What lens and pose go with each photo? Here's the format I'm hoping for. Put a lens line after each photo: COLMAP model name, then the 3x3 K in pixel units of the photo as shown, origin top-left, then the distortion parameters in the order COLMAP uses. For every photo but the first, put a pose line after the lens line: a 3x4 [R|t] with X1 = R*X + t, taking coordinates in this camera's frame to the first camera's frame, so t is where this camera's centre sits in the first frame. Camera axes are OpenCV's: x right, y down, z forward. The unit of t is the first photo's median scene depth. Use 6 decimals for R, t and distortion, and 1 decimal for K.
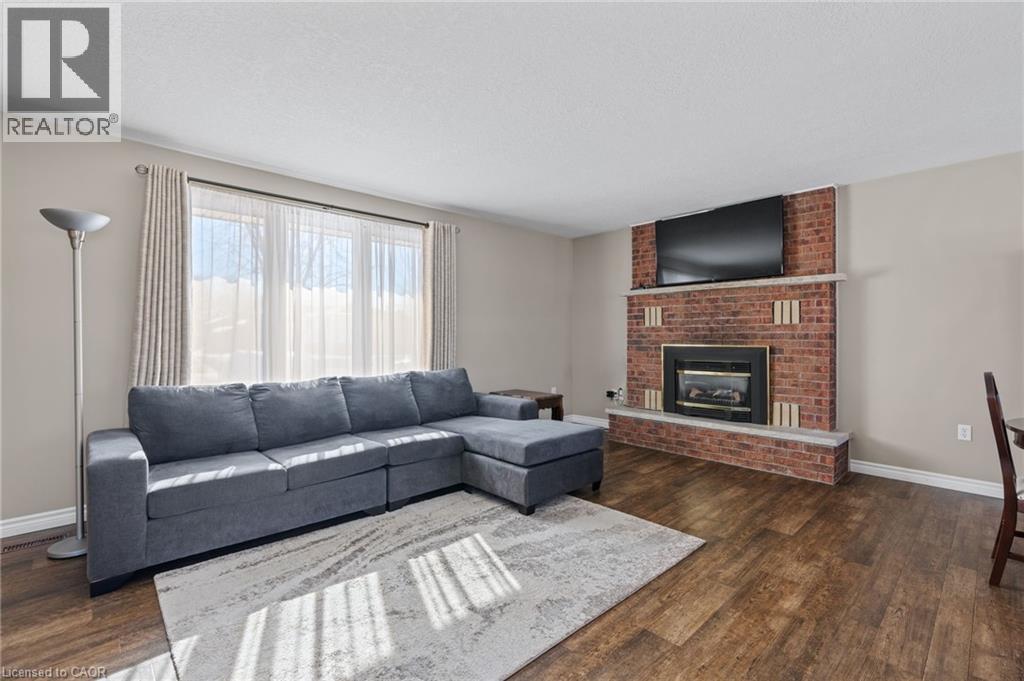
lens RADIAL K [[458.5, 0, 512.0], [0, 458.5, 340.5], [0, 0, 1]] dist [-0.003761, 0.000604]
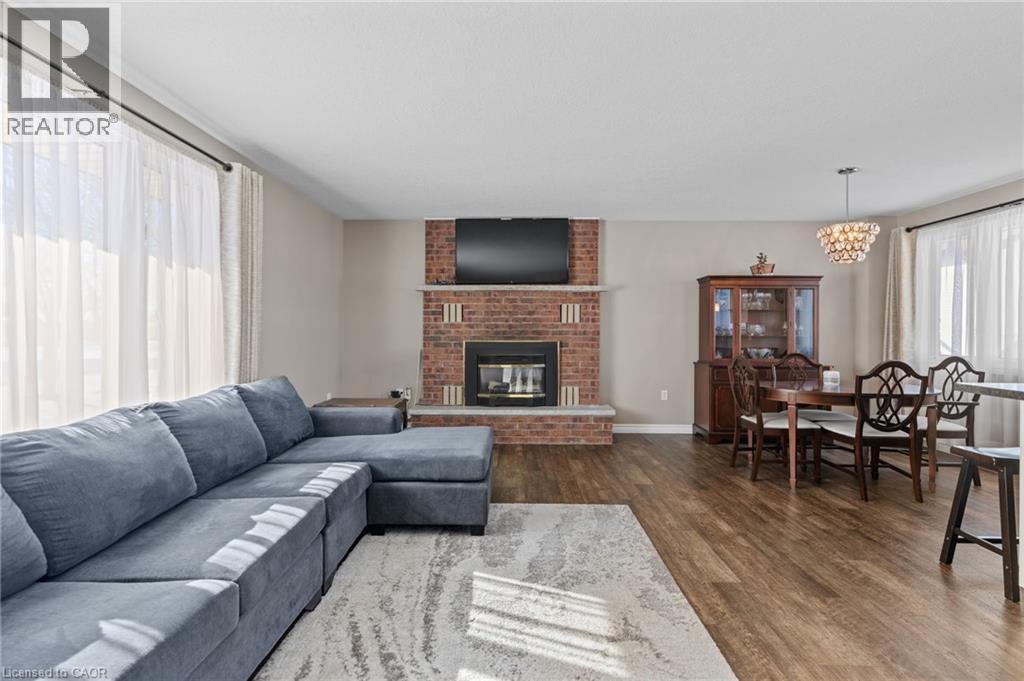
lens RADIAL K [[460.6, 0, 511.4], [0, 460.6, 335.3], [0, 0, 1]] dist [-0.007522, 0.000657]
pose [[0.691849, -0.002980, 0.722036, -0.422942], [0.004432, 0.999990, -0.000119, -0.002812], [-0.722028, 0.003282, 0.691856, 0.256156]]
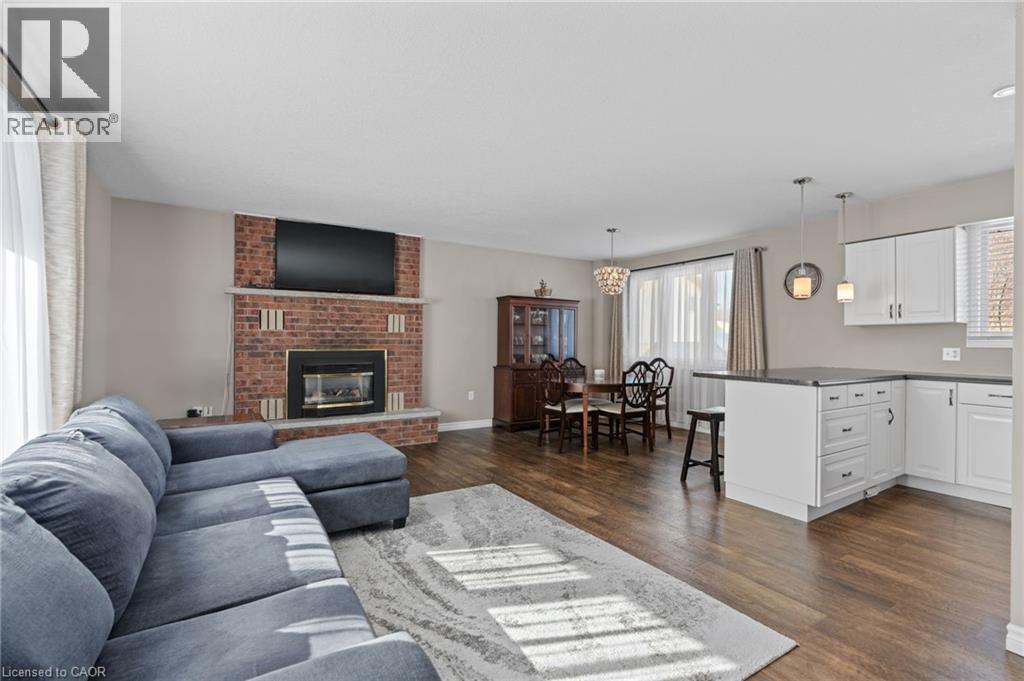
lens RADIAL K [[459.0, 0, 508.0], [0, 459.0, 346.4], [0, 0, 1]] dist [-0.009265, 0.000332]
pose [[0.187366, -0.007399, 0.982262, -0.648449], [0.003409, 0.999971, 0.006882, -0.003783], [-0.982284, 0.002059, 0.187386, 0.447461]]
